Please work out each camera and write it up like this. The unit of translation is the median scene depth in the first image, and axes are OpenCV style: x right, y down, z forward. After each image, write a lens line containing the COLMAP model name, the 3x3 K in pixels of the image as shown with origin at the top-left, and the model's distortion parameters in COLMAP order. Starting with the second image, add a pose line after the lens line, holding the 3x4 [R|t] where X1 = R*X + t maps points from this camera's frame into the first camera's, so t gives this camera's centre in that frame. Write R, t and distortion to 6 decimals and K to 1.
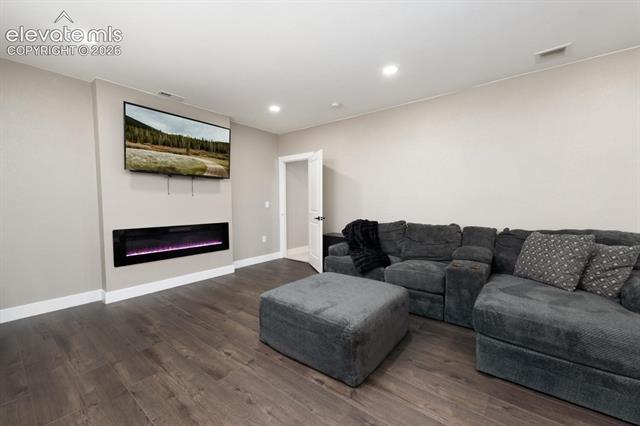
lens RADIAL K [[258.8, 0, 315.8], [0, 258.8, 214.1], [0, 0, 1]] dist [0.013741, -0.000381]
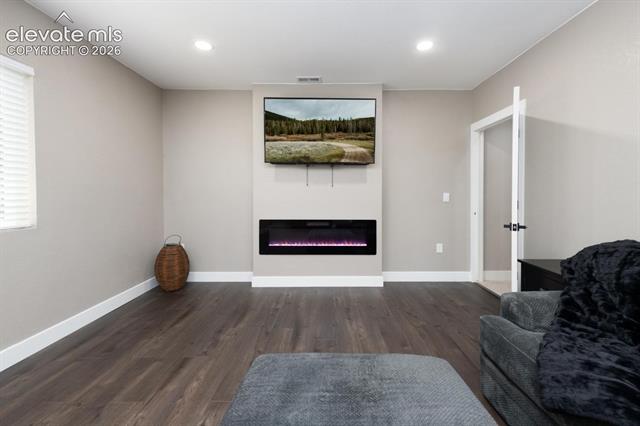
lens RADIAL K [[258.8, 0, 328.9], [0, 258.8, 199.7], [0, 0, 1]] dist [0.013741, -0.000381]
pose [[0.633370, 0.017313, -0.773656, 0.203390], [-0.036079, 0.999323, -0.007174, -0.021904], [0.773008, 0.032457, 0.633566, 0.468984]]
